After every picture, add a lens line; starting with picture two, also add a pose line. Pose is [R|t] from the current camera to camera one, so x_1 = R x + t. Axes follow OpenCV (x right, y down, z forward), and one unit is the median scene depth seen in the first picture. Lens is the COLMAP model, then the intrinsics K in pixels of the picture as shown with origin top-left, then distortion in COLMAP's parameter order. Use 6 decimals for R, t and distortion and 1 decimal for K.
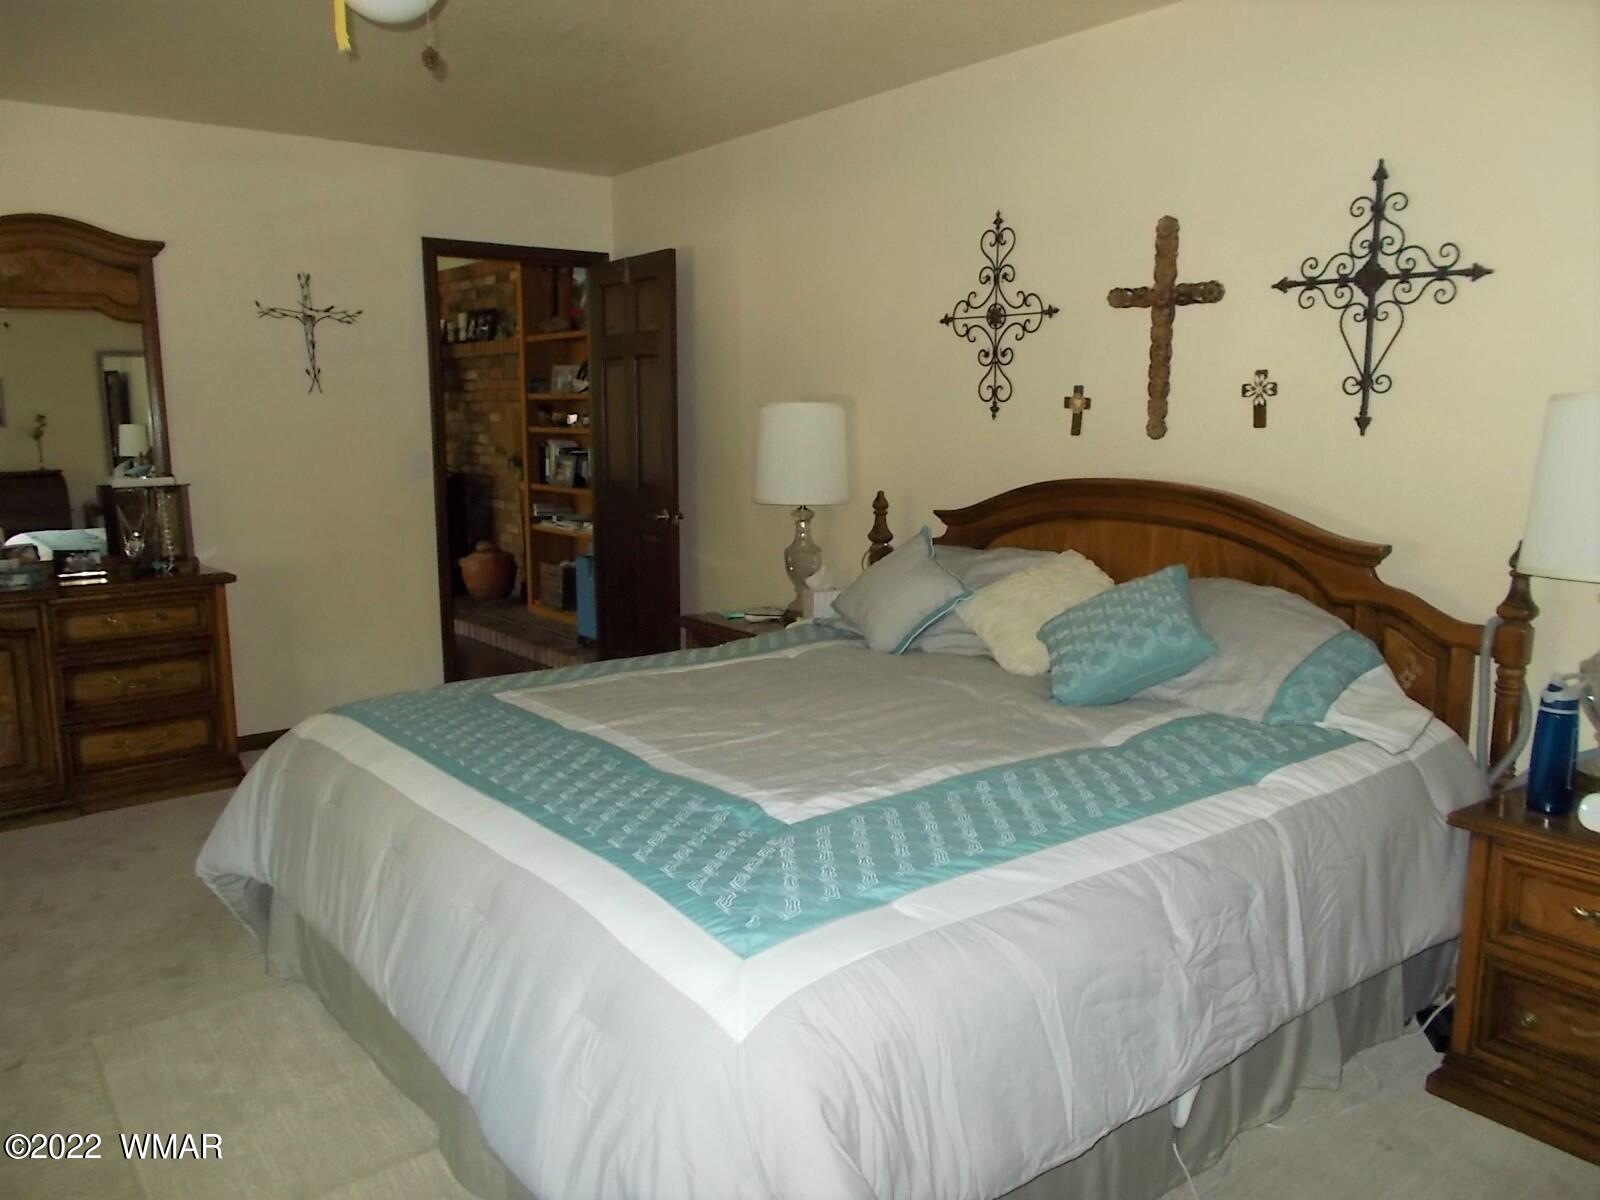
lens RADIAL K [[1221.8, 0, 800.0], [0, 1221.8, 600.0], [0, 0, 1]] dist [0.001434, -0.008387]
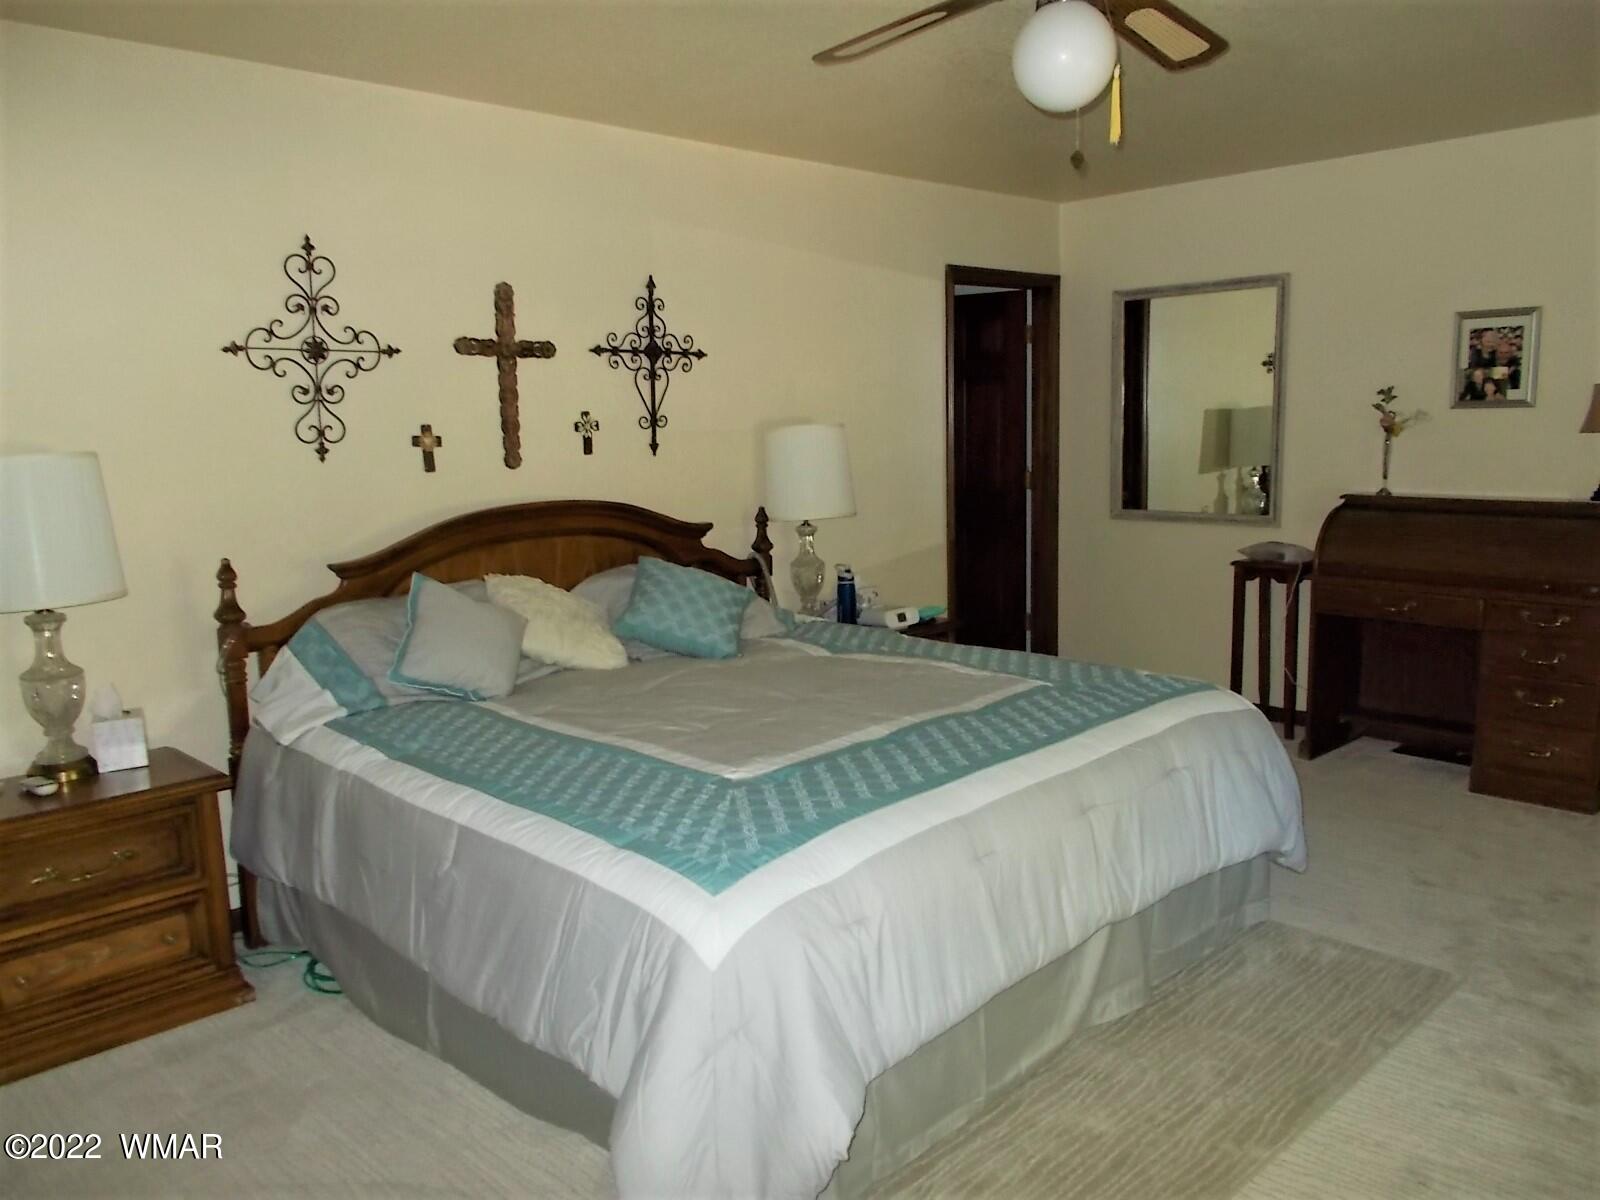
lens RADIAL K [[1221.8, 0, 800.0], [0, 1221.8, 600.0], [0, 0, 1]] dist [0.001434, -0.008387]
pose [[-0.131730, -0.145184, 0.980596, -0.922907], [0.177350, 0.969804, 0.167411, -0.158334], [-0.975292, 0.195962, -0.102004, 0.880637]]
